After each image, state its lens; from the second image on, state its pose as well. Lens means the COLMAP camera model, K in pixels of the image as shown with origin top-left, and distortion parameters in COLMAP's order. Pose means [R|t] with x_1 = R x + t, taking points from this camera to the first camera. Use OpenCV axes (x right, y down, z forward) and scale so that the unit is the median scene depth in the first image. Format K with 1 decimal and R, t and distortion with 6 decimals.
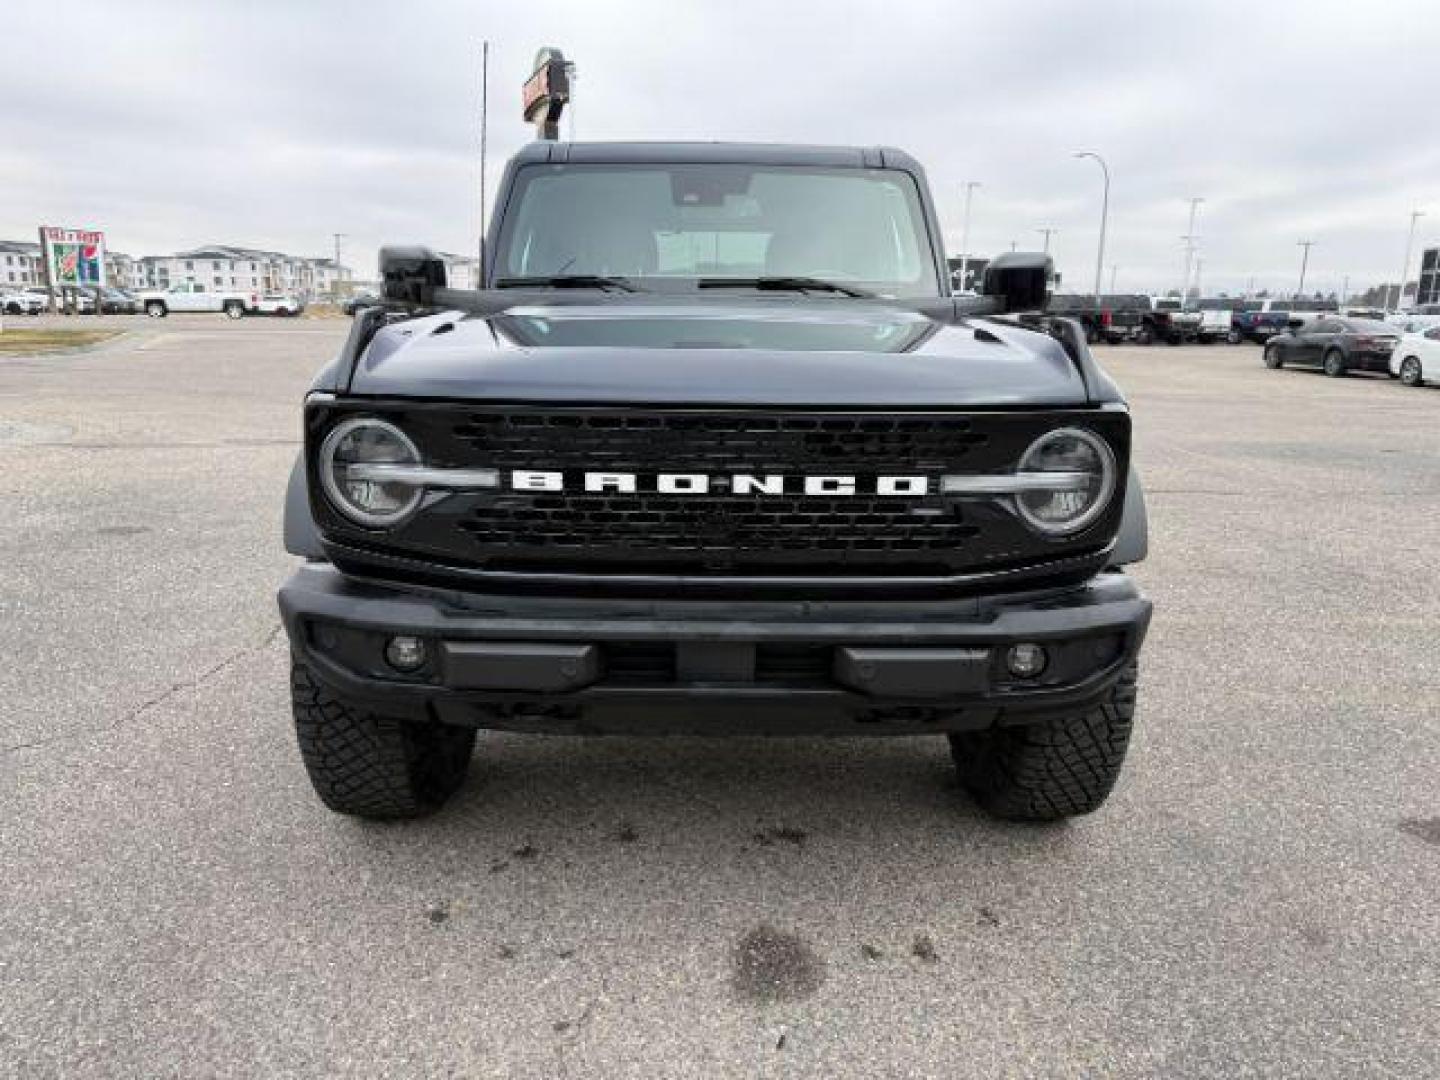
lens RADIAL K [[1037.0, 0, 721.5], [0, 1037.0, 540.9], [0, 0, 1]] dist [0.022257, -0.015205]
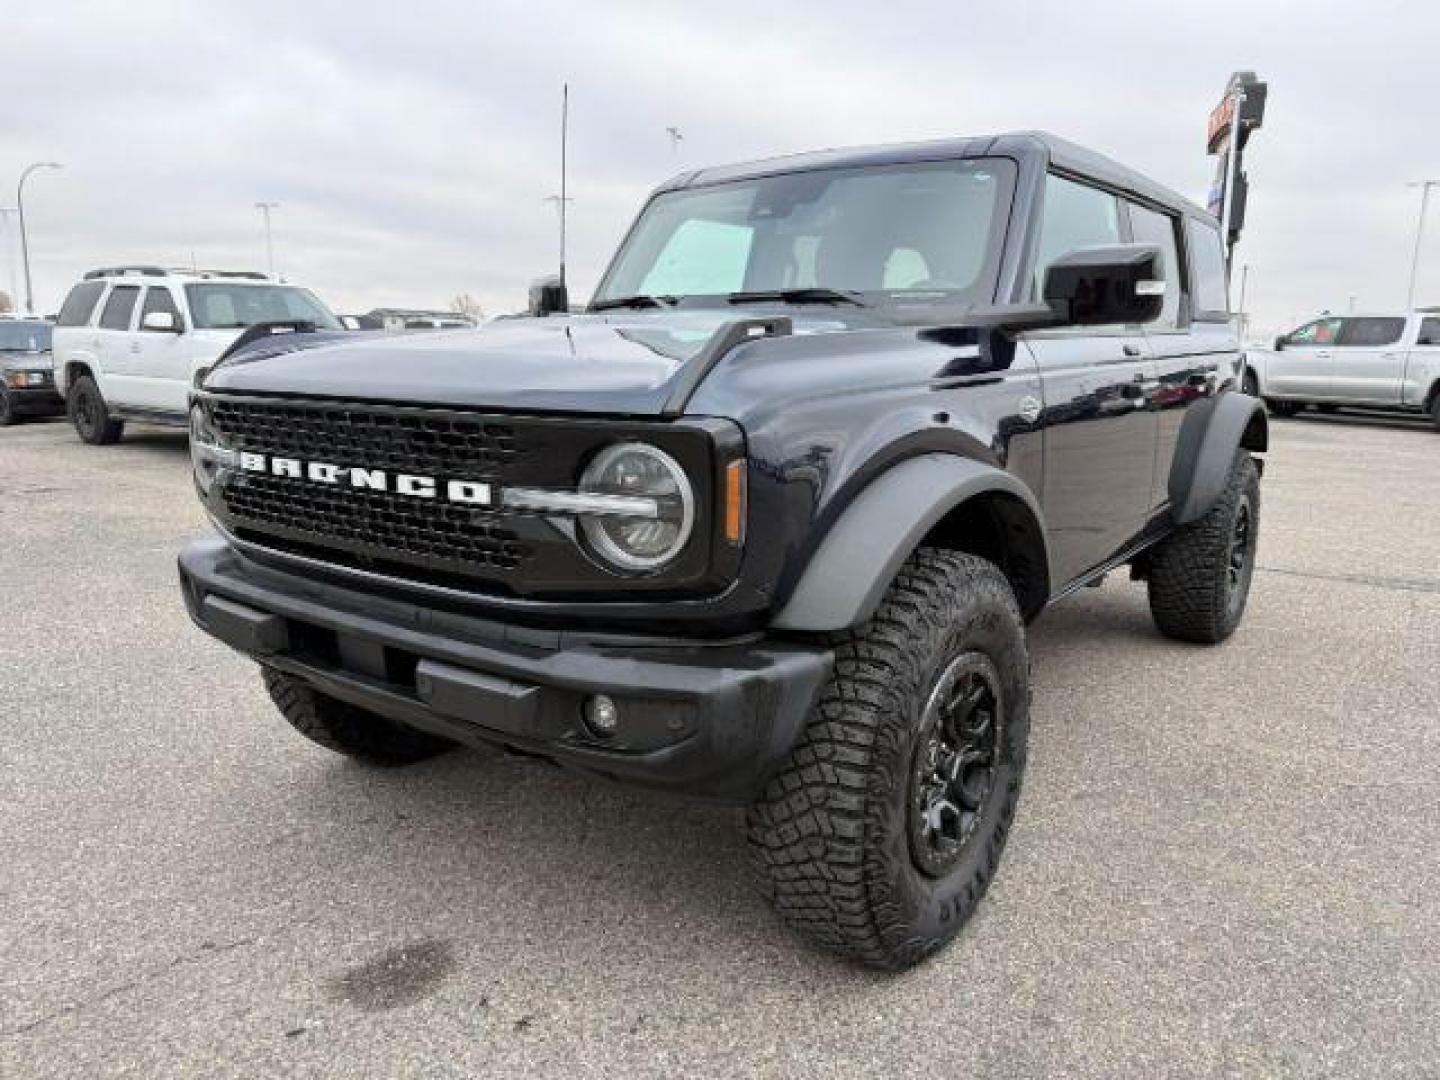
lens RADIAL K [[1037.0, 0, 716.8], [0, 1037.0, 545.6], [0, 0, 1]] dist [0.022257, -0.015205]
pose [[0.788012, 0.109097, -0.605916, 0.881624], [-0.134752, 0.990874, 0.003161, -0.037570], [0.600731, 0.079158, 0.795522, 0.386344]]
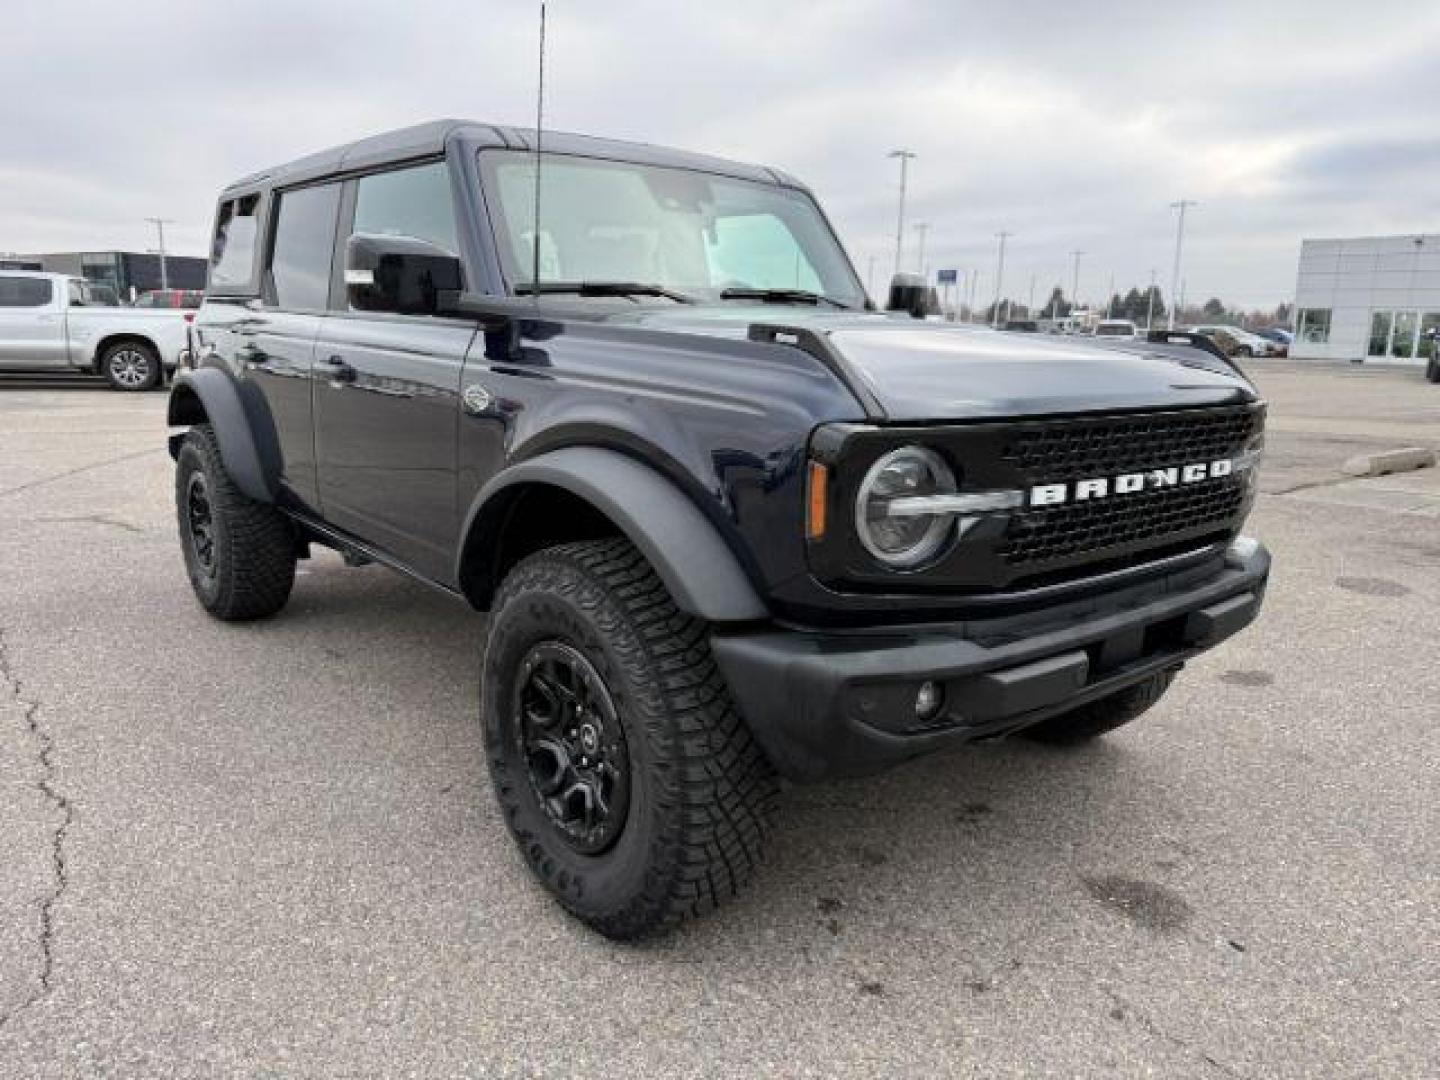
lens RADIAL K [[1037.0, 0, 733.4], [0, 1037.0, 543.2], [0, 0, 1]] dist [0.022257, -0.015205]
pose [[0.768485, -0.131101, 0.626293, -1.000226], [0.133422, 0.990102, 0.043542, -0.091639], [-0.625802, 0.050100, 0.778371, 0.393410]]
